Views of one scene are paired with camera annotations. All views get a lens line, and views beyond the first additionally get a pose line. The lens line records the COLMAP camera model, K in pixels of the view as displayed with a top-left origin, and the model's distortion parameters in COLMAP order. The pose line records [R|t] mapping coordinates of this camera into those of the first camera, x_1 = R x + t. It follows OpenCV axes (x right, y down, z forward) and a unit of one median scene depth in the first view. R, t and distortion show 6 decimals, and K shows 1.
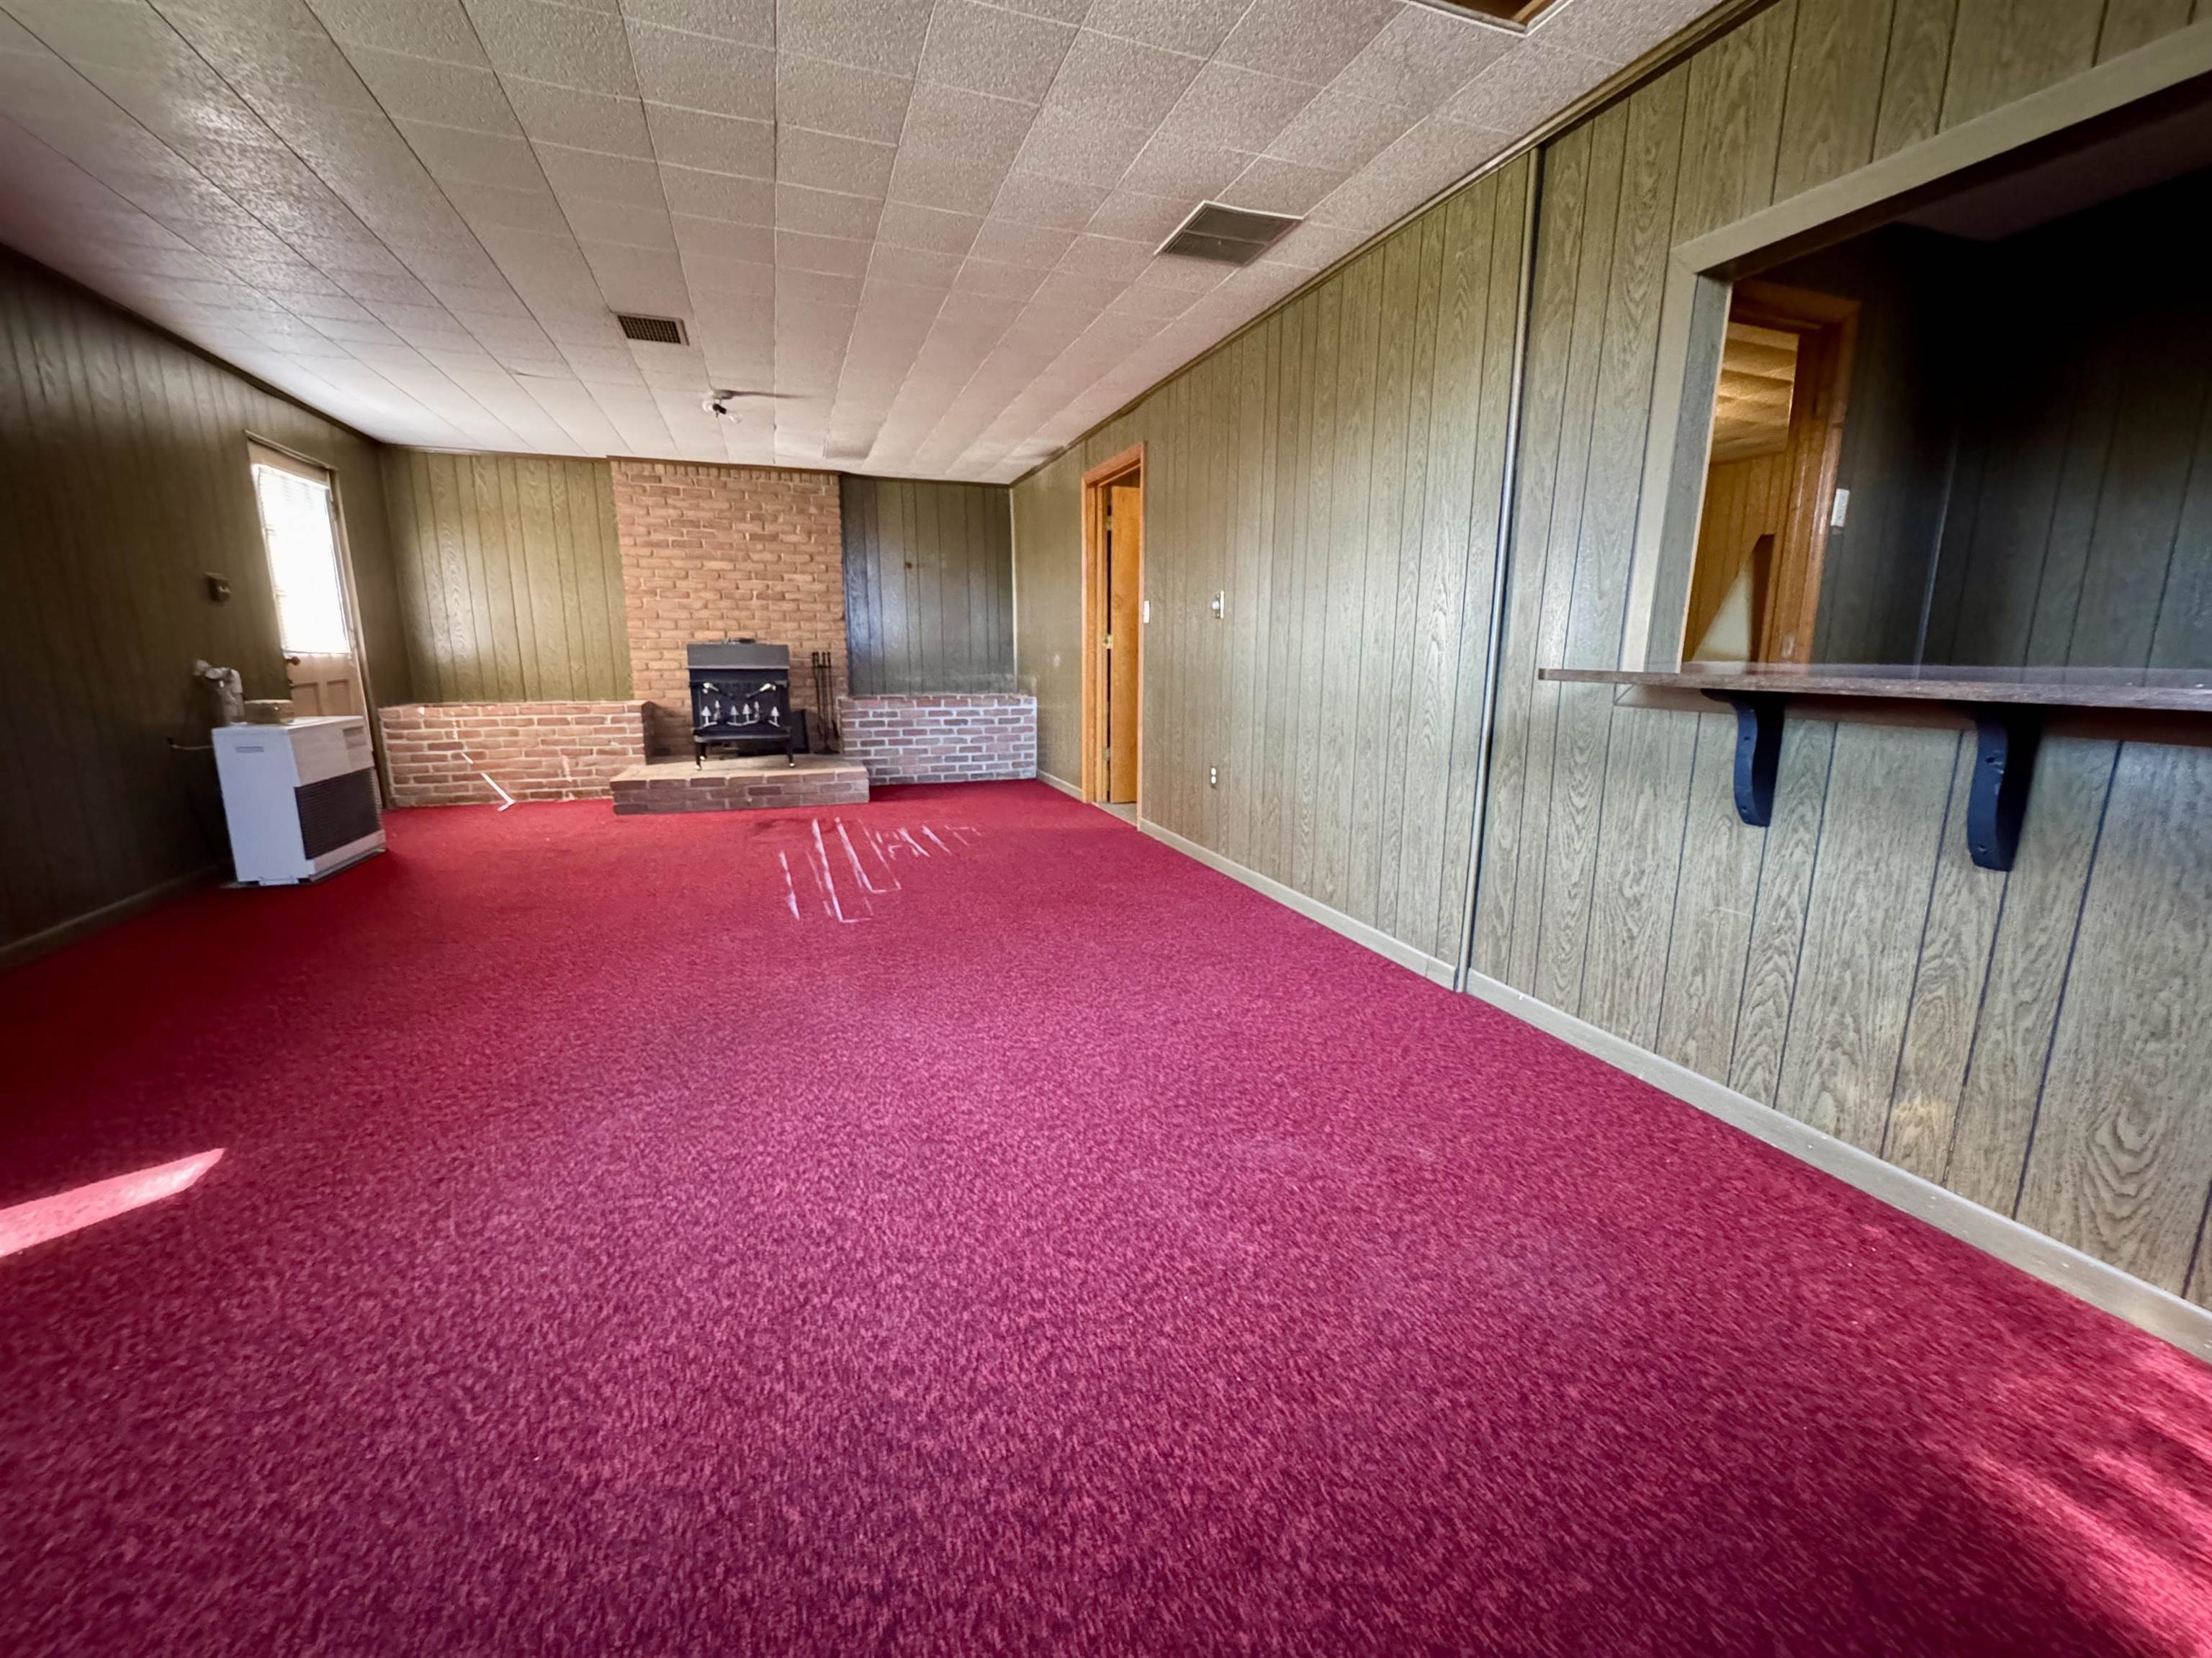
lens RADIAL K [[885.4, 0, 1106.0], [0, 885.4, 829.0], [0, 0, 1]] dist [0.001095, 0.000114]
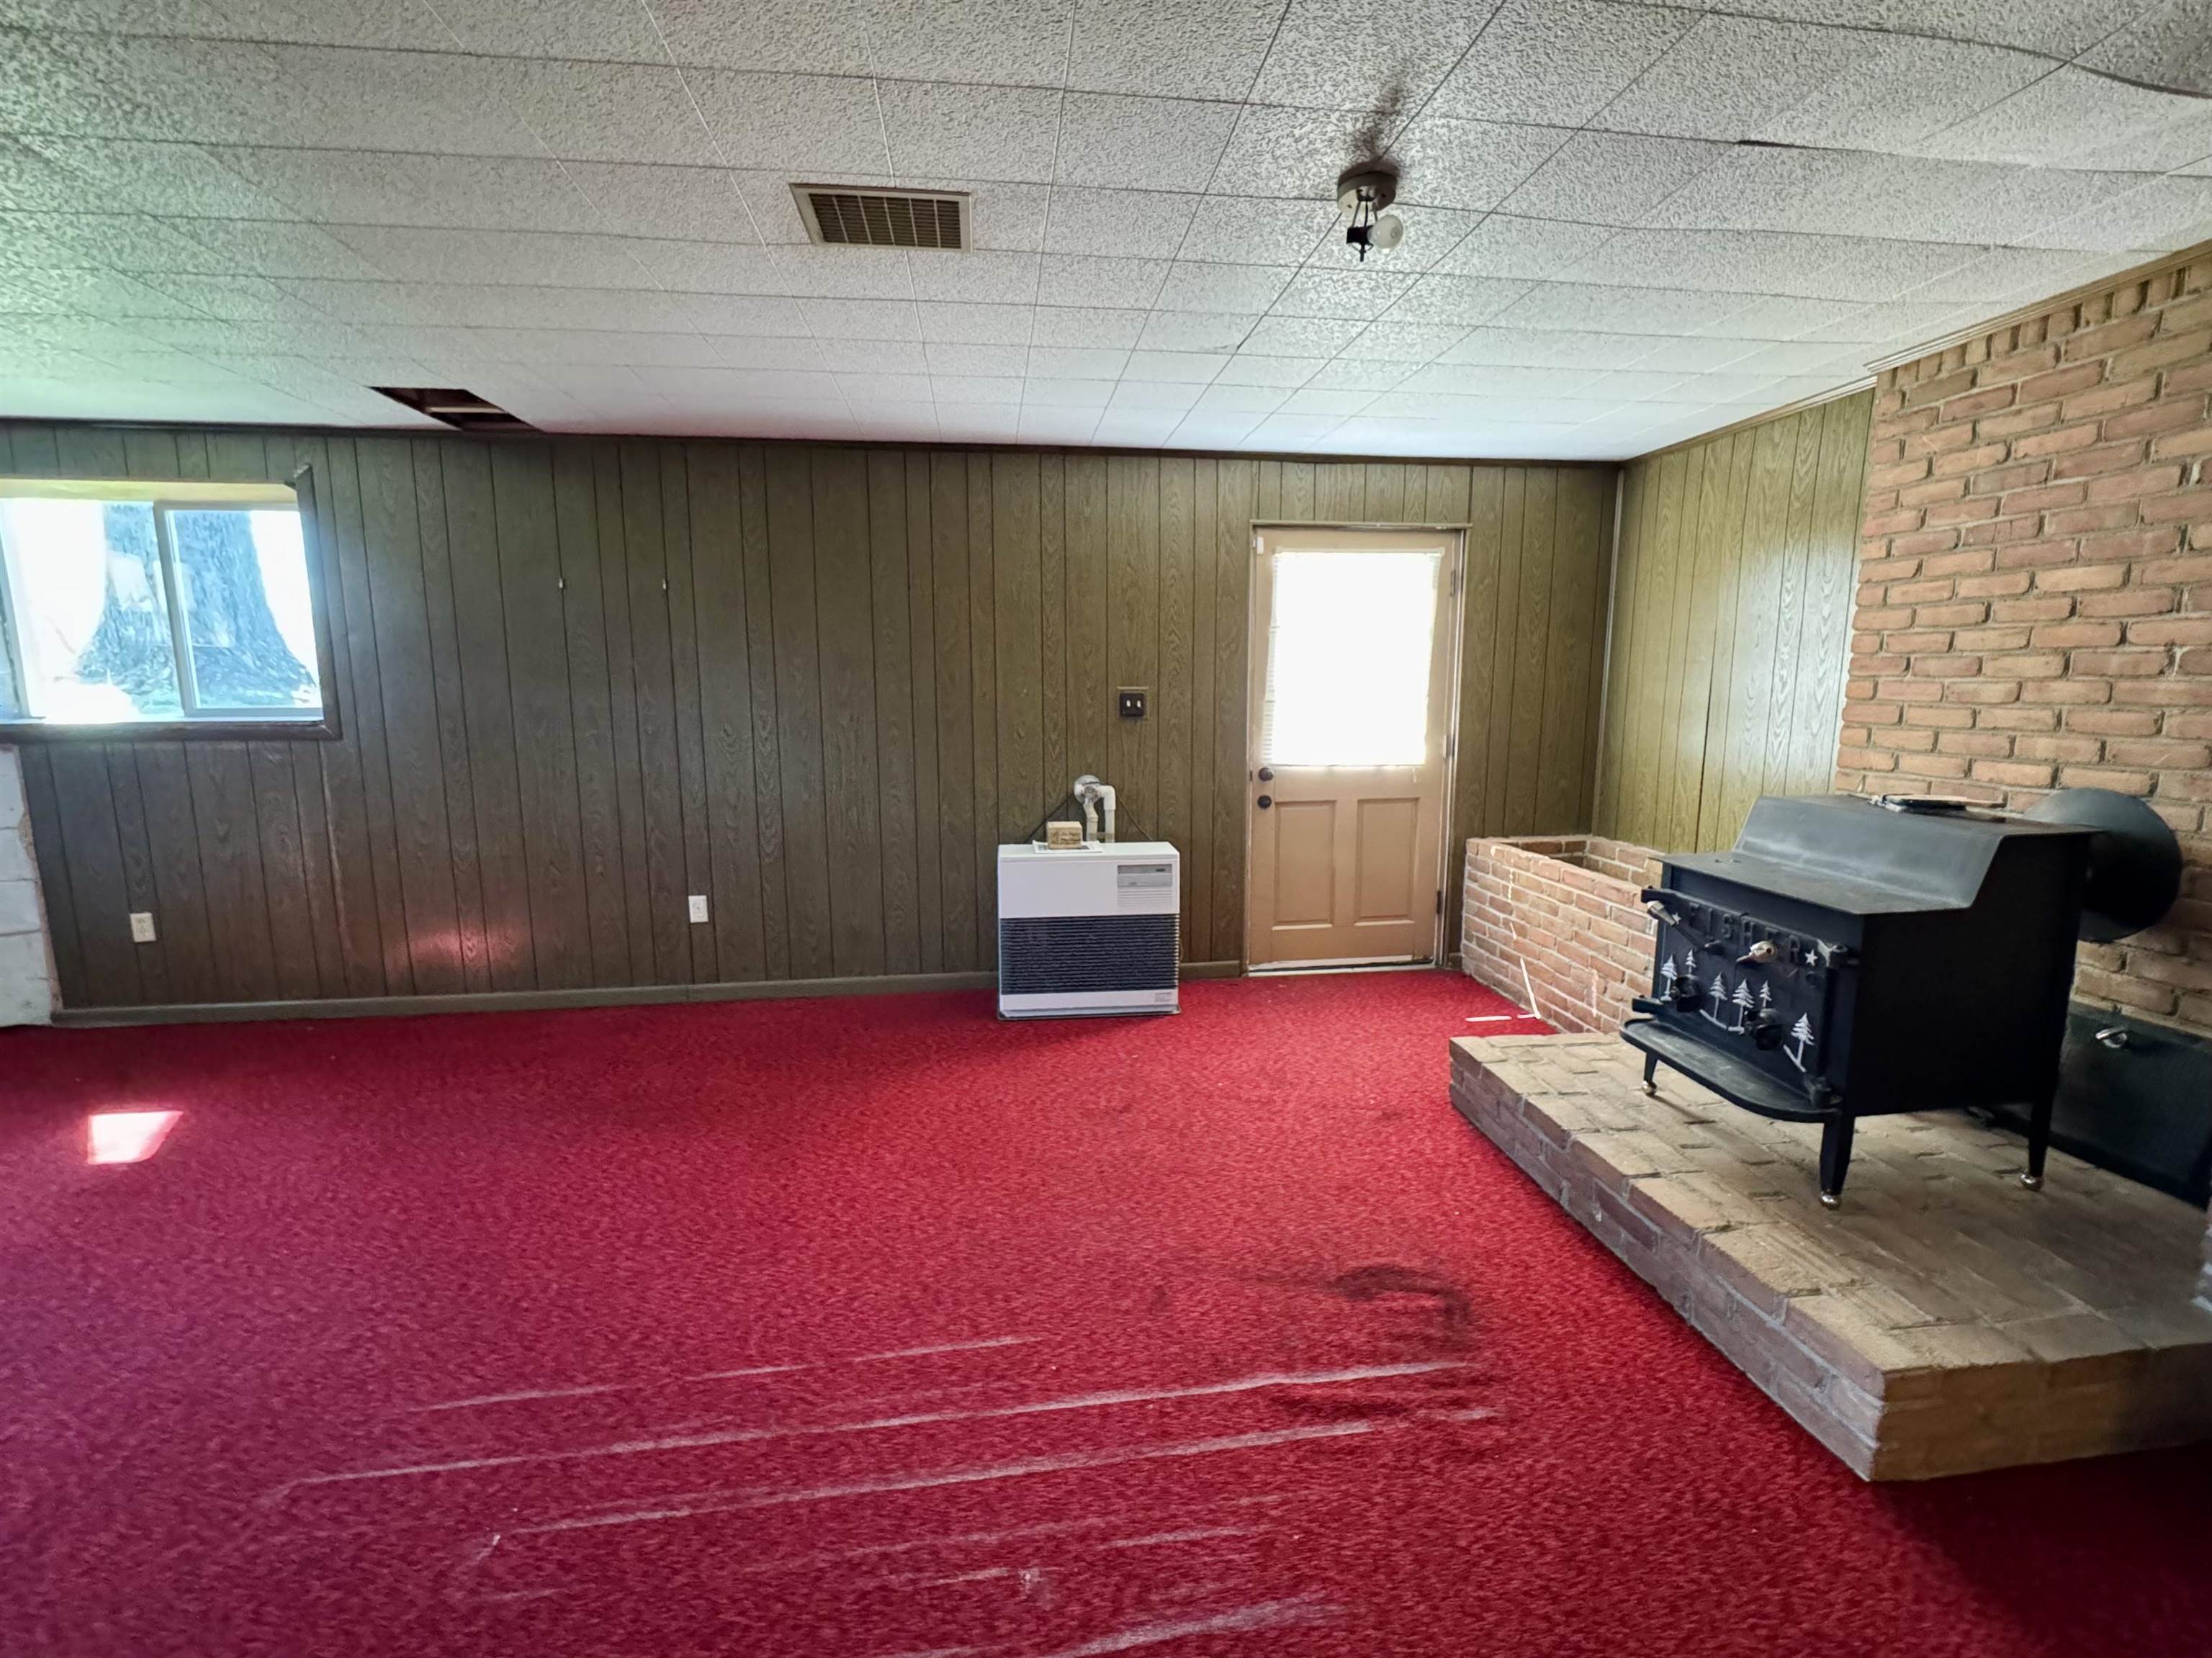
lens RADIAL K [[968.3, 0, 1106.0], [0, 968.3, 829.0], [0, 0, 1]] dist [0.001772, 0.000182]
pose [[-0.219415, 0.146982, -0.964496, 0.024026], [-0.192507, 0.962629, 0.190492, -0.232023], [0.956451, 0.227469, -0.182920, 0.832472]]
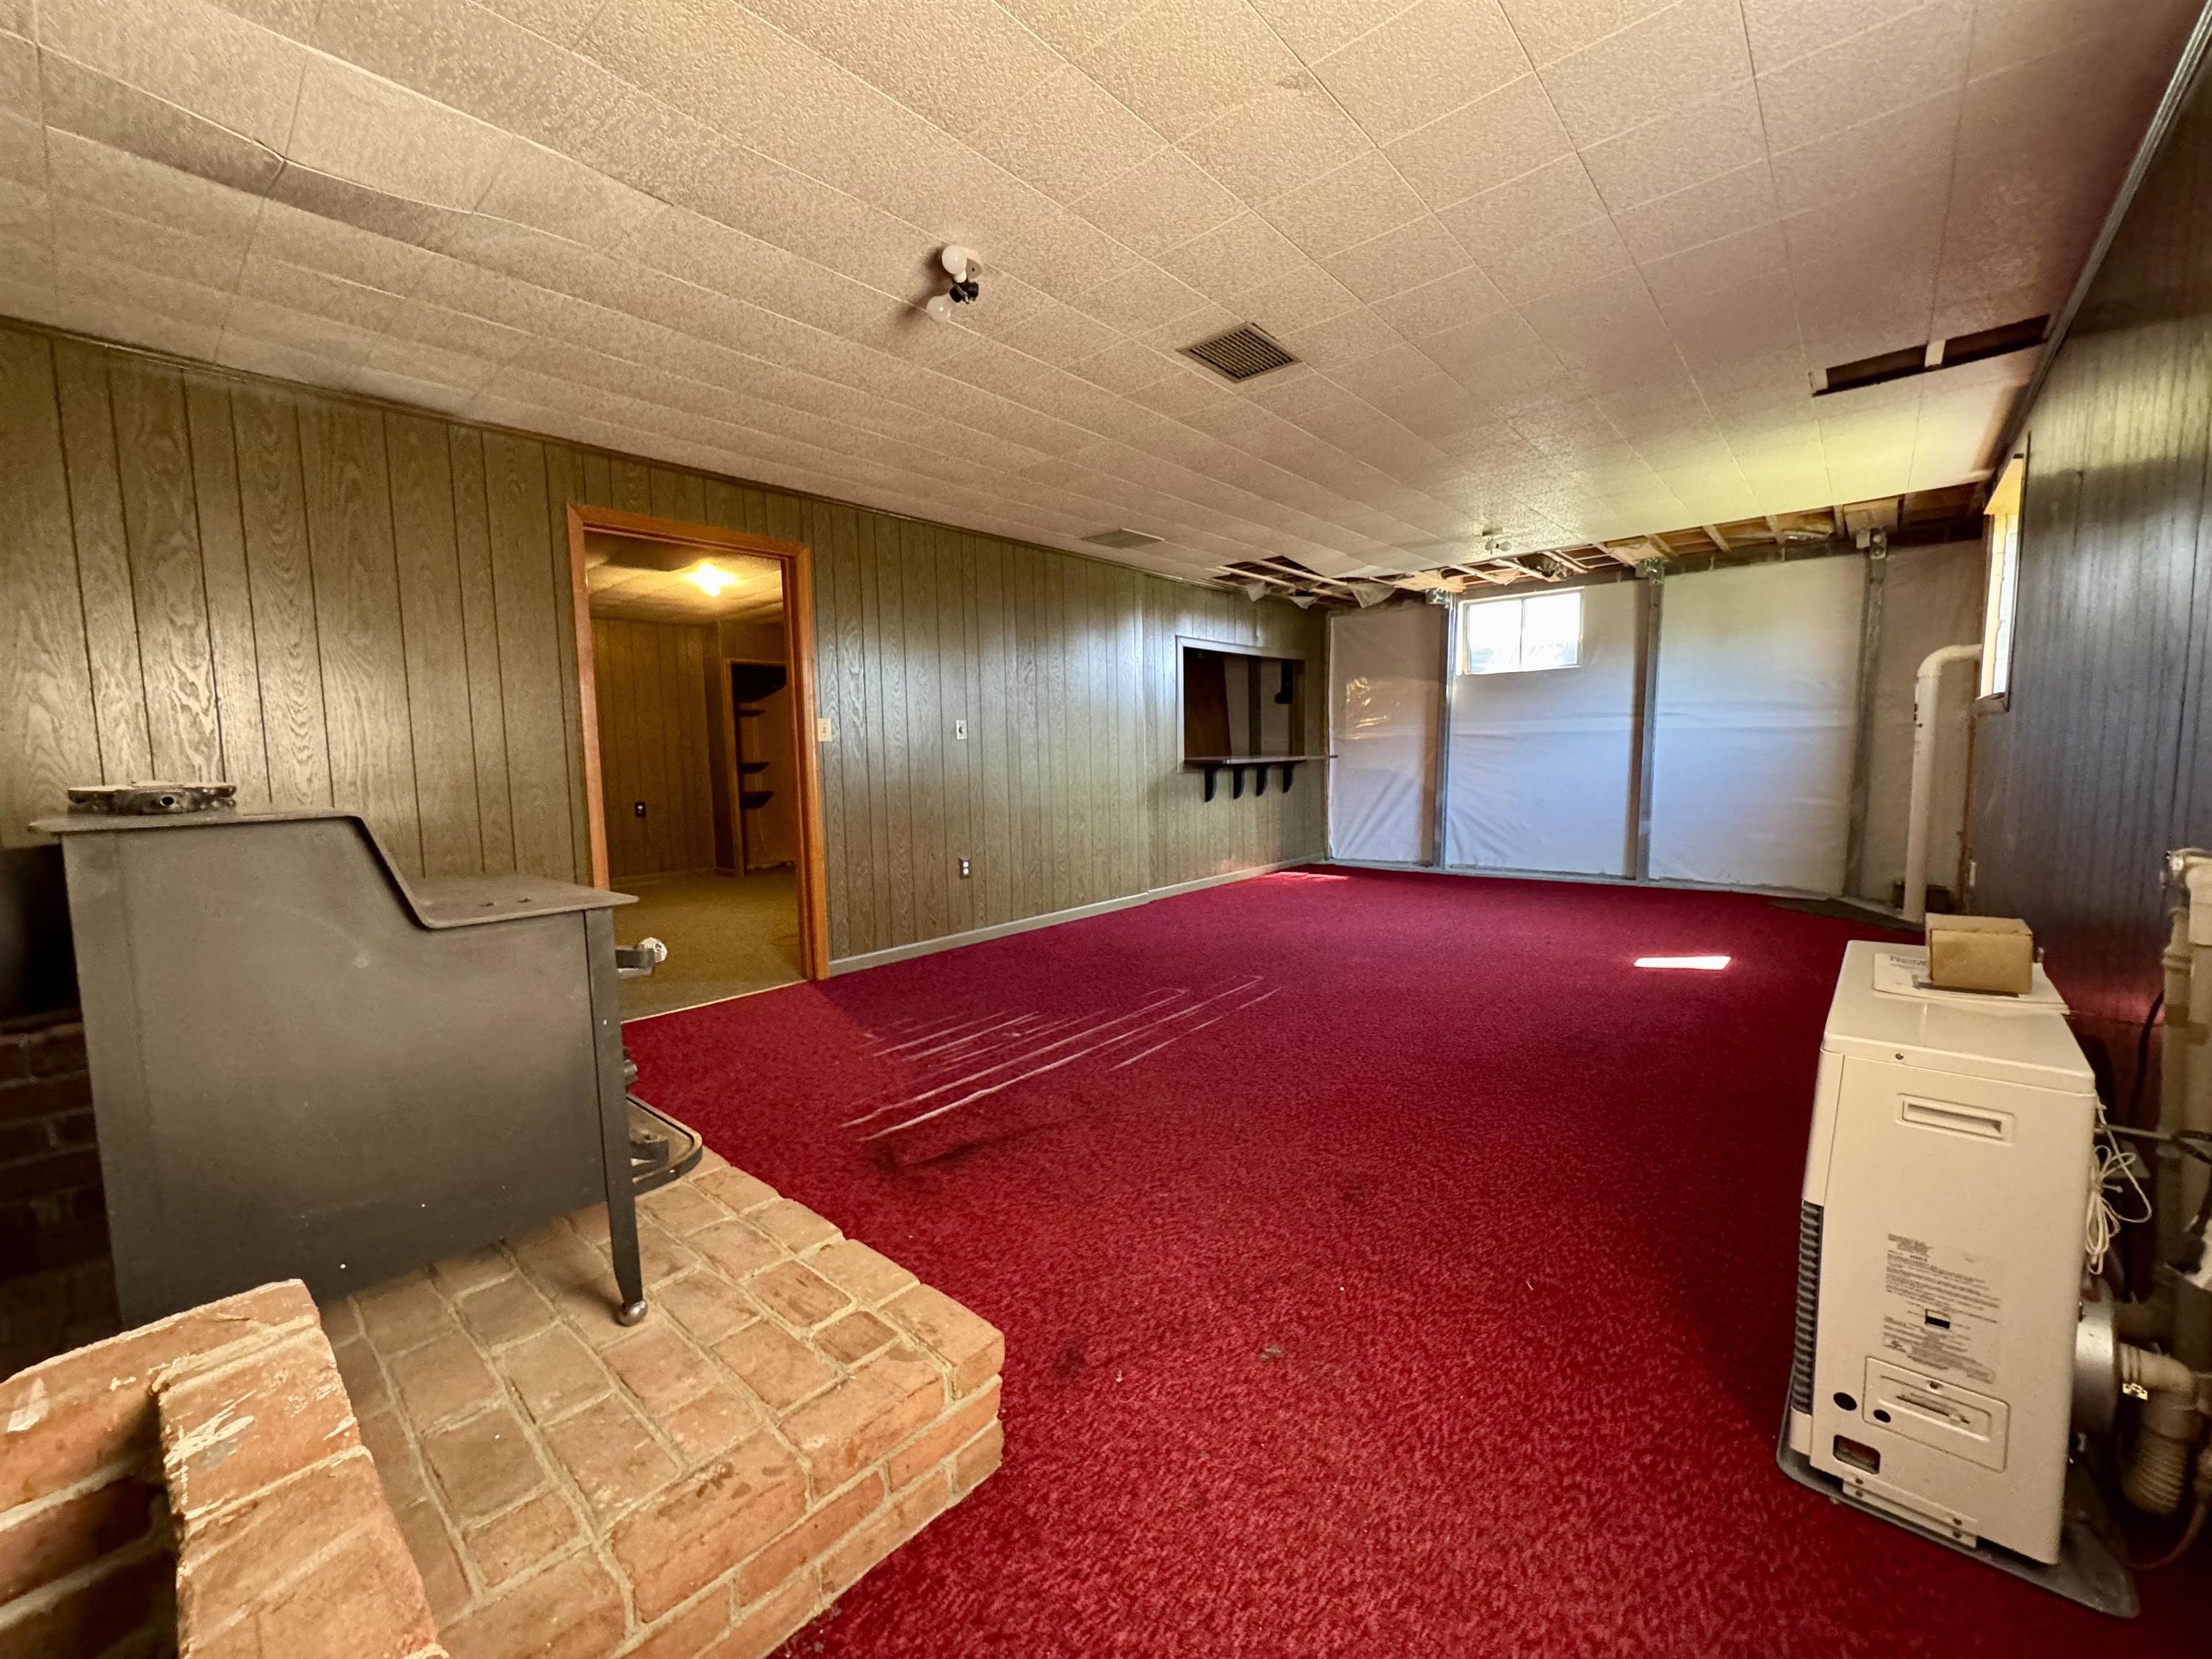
lens RADIAL K [[885.5, 0, 1106.0], [0, 885.5, 829.5], [0, 0, 1]] dist [0.001095, 0.000114]
pose [[-0.482657, -0.071346, 0.872899, -0.738675], [0.196415, 0.962471, 0.187272, -0.217016], [-0.853501, 0.261839, -0.450529, 0.992926]]
